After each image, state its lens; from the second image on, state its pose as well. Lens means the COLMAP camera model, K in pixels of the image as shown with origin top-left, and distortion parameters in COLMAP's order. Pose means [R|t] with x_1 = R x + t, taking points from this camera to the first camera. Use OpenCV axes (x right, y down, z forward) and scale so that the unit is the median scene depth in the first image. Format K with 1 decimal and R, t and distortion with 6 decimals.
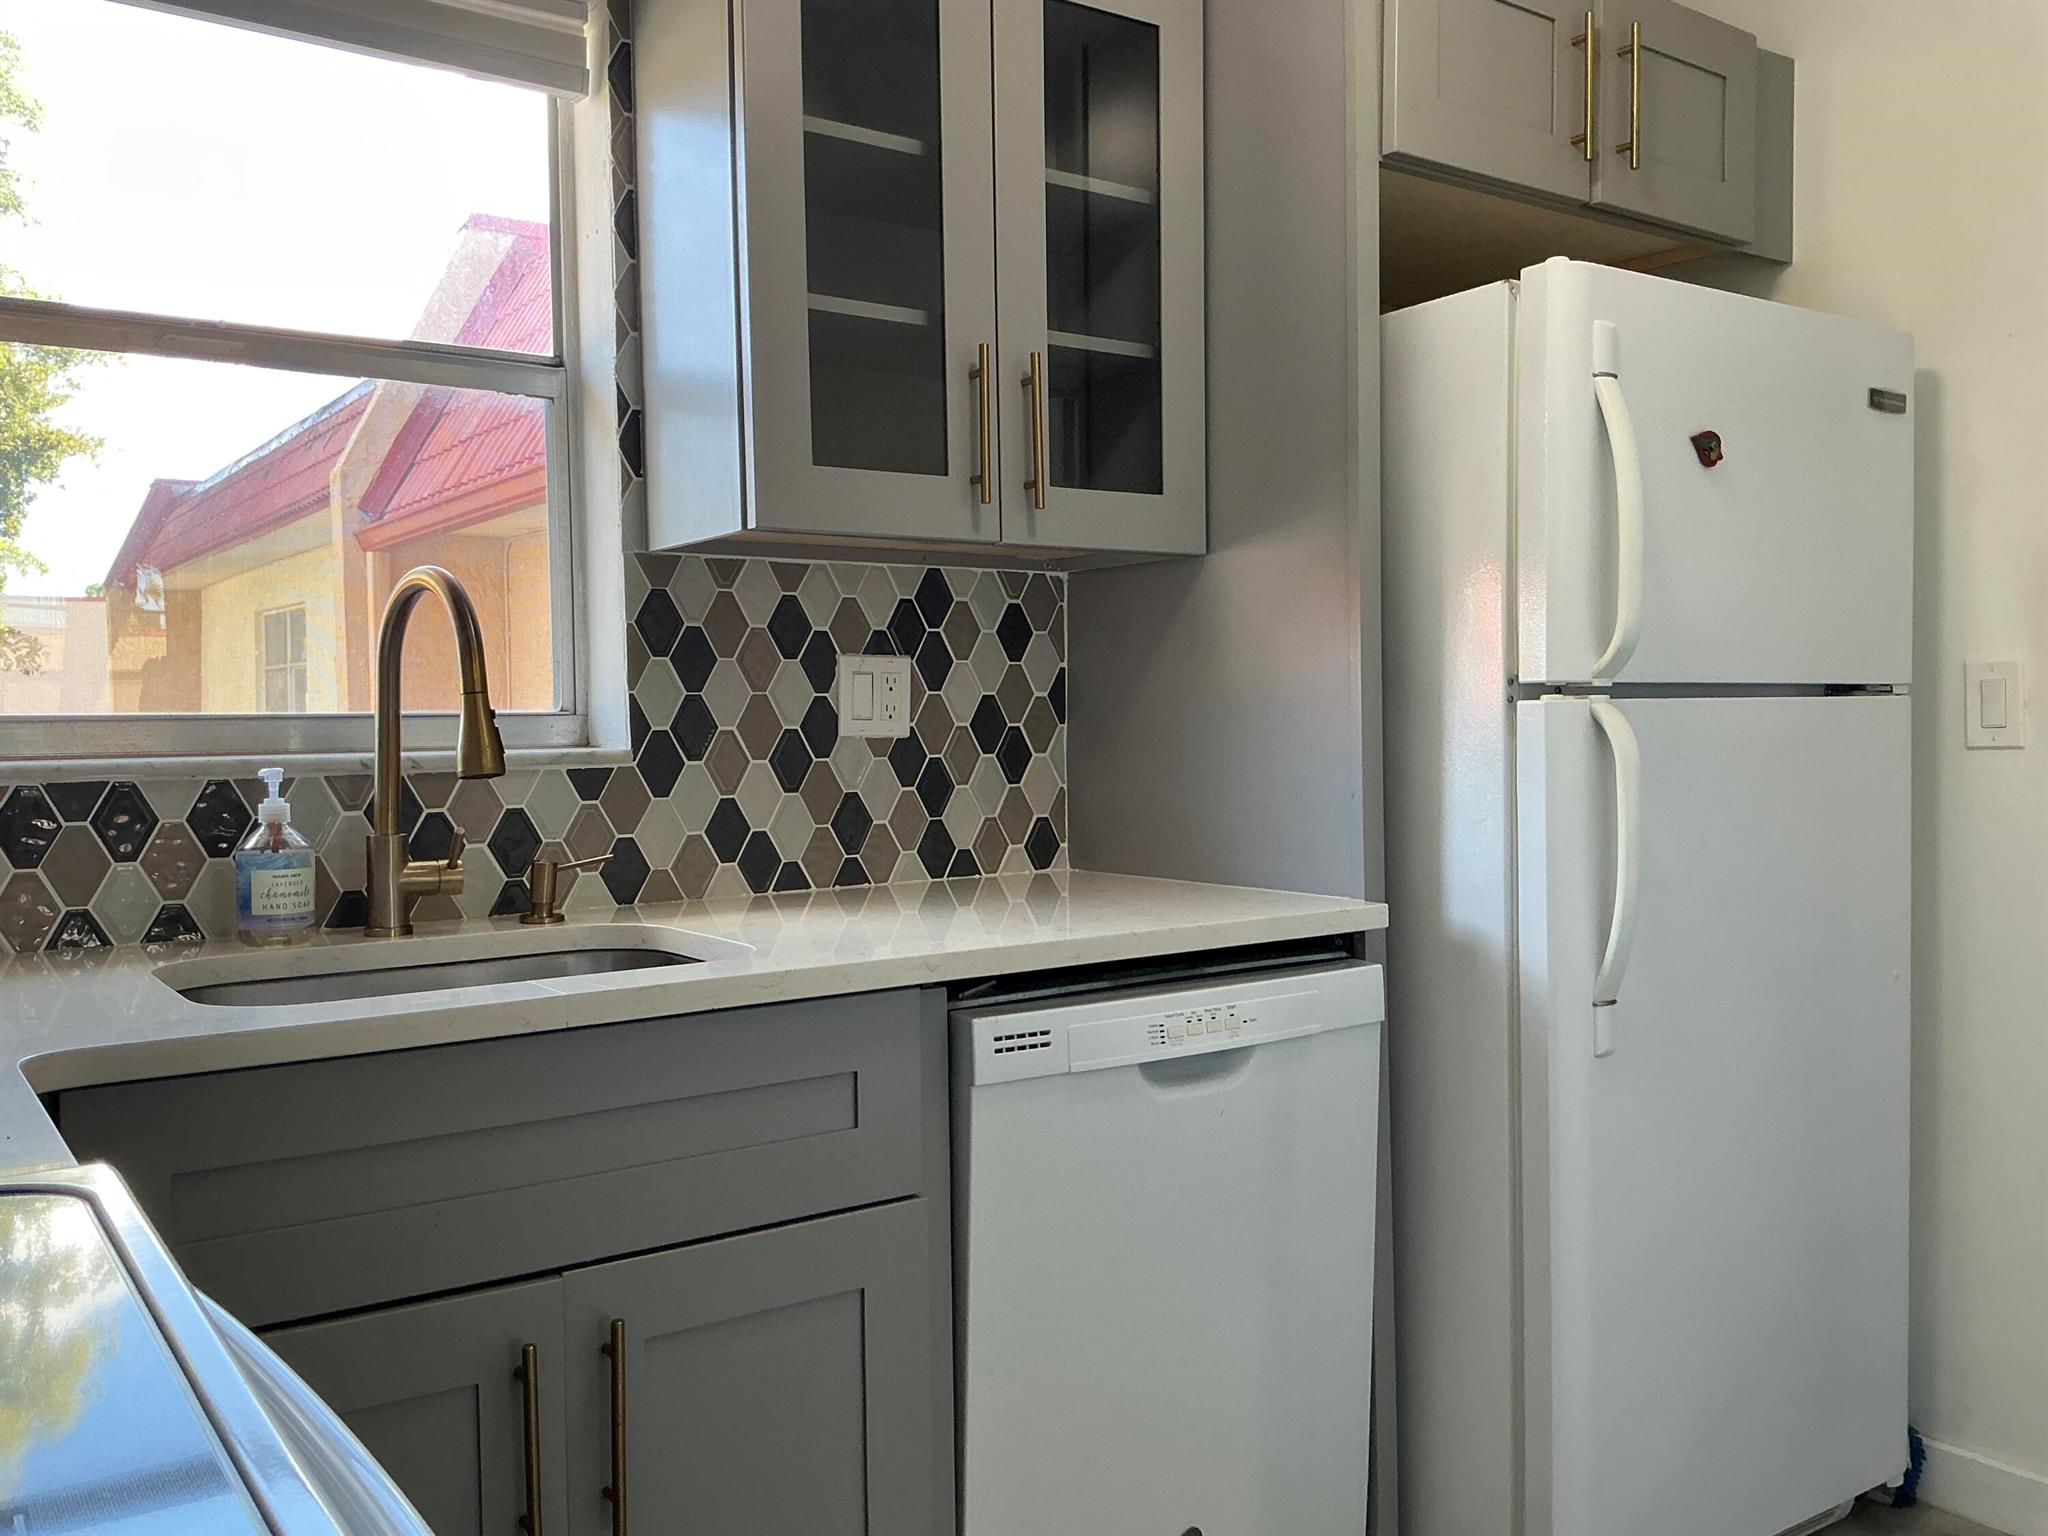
lens RADIAL K [[1685.9, 0, 1024.0], [0, 1685.9, 768.0], [0, 0, 1]] dist [0.134783, -0.310646]
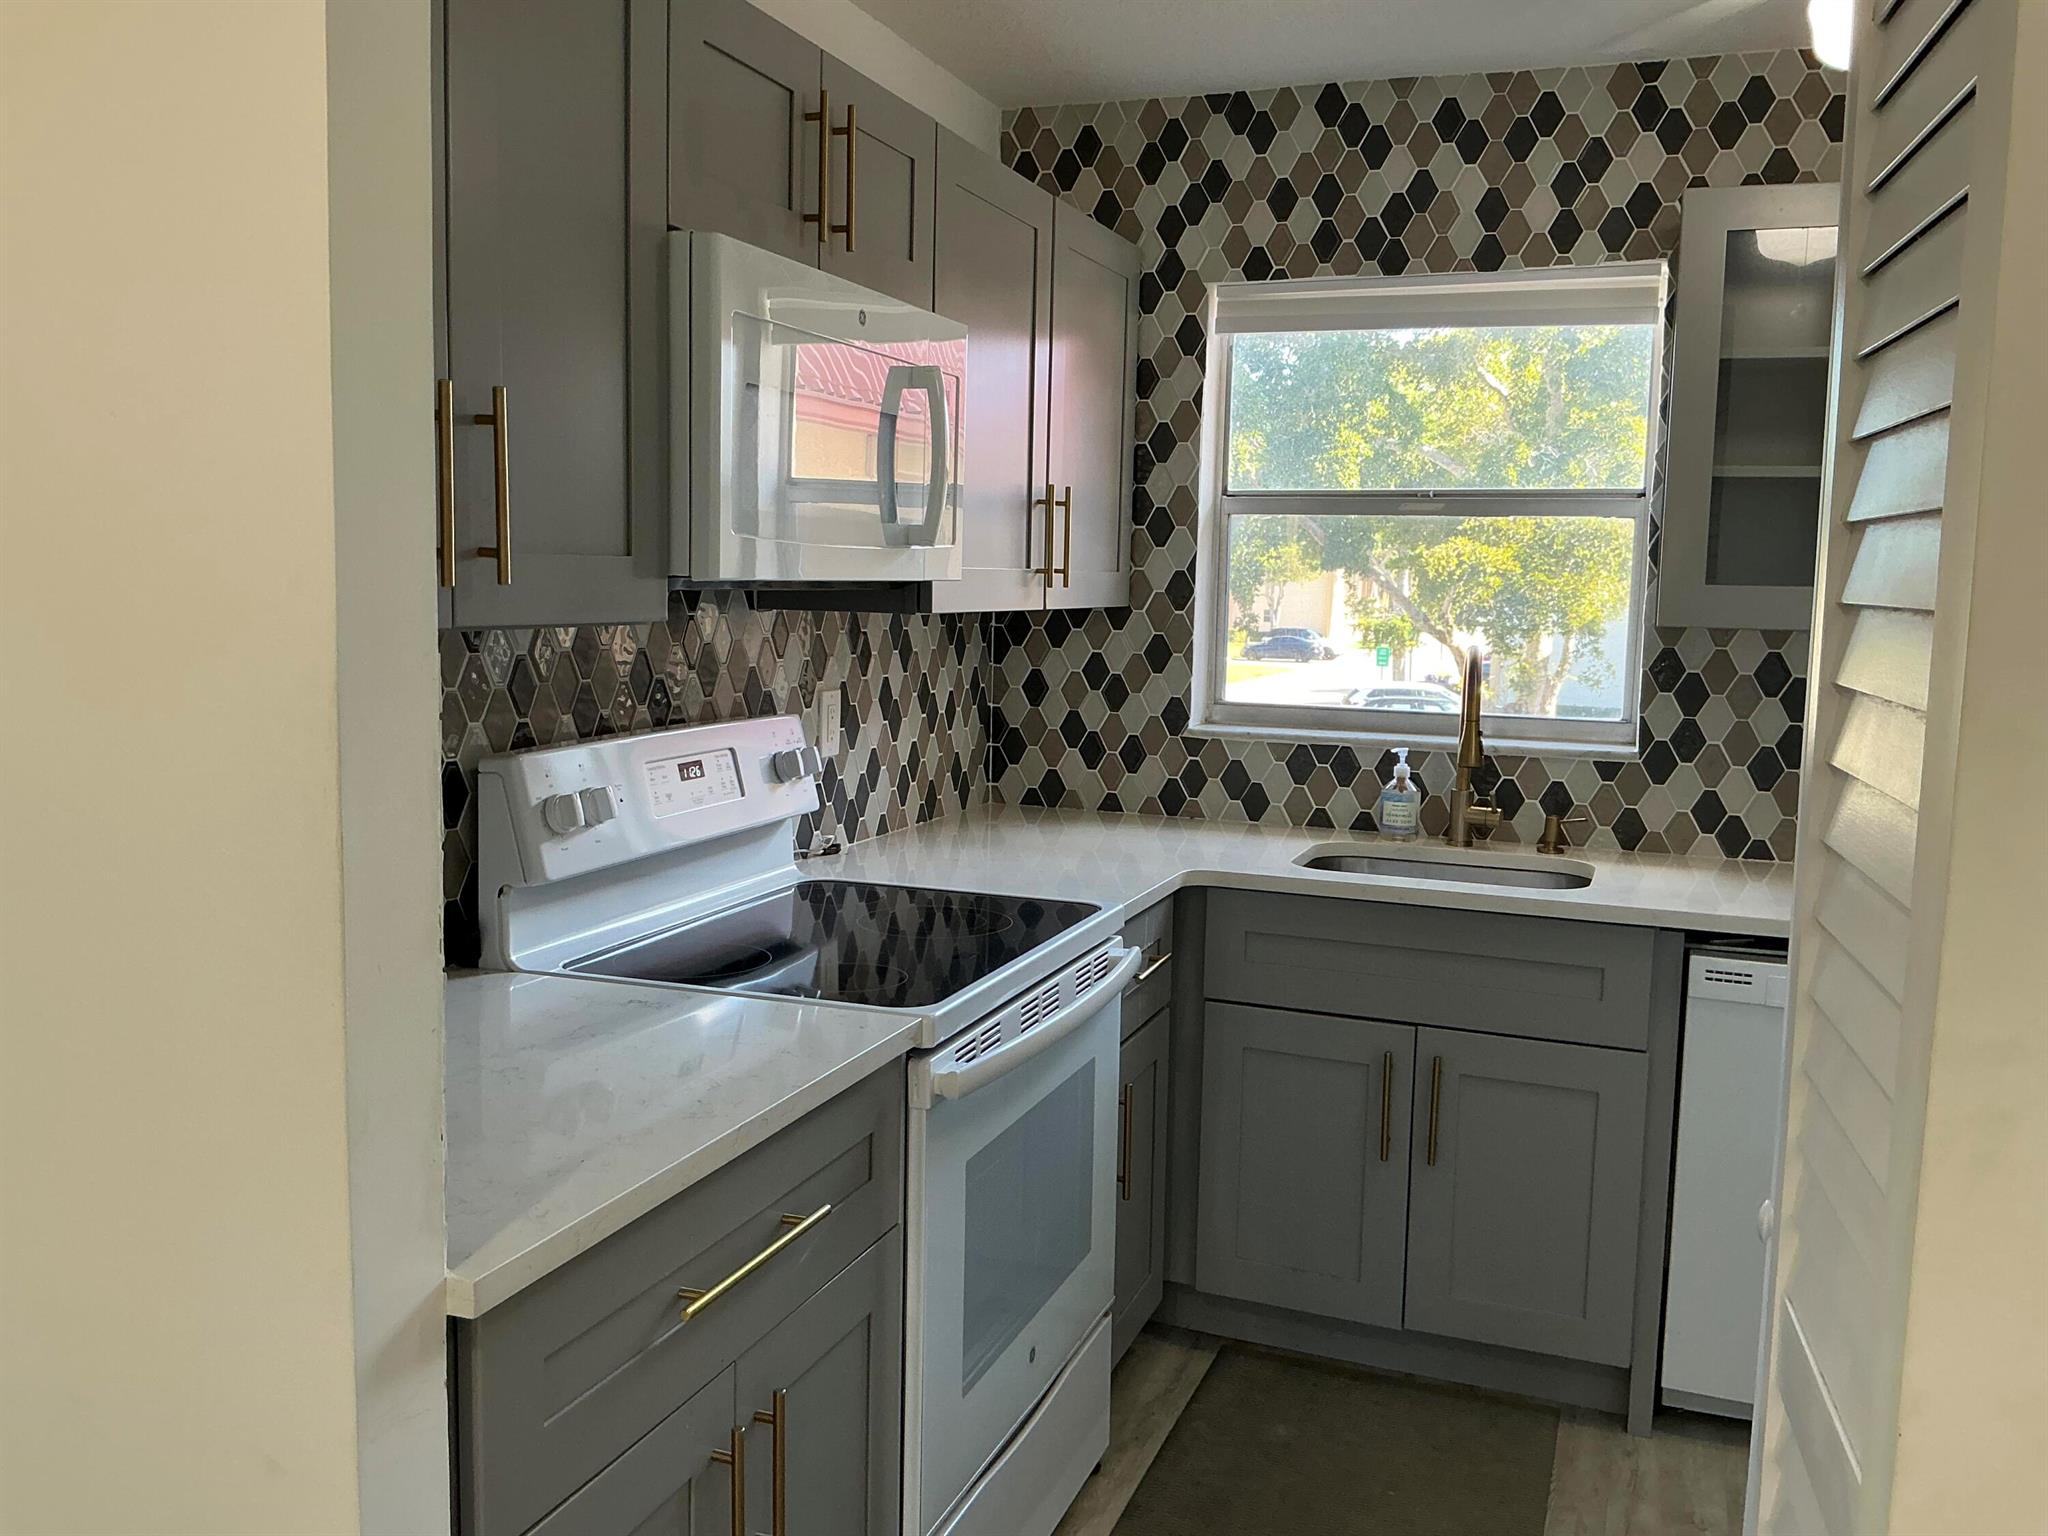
lens RADIAL K [[1685.9, 0, 1024.0], [0, 1685.9, 768.0], [0, 0, 1]] dist [0.134783, -0.310646]
pose [[0.558139, 0.118006, -0.821314, 0.718509], [-0.056570, 0.992944, 0.104222, -0.123829], [0.827817, -0.011709, 0.560876, -0.327721]]
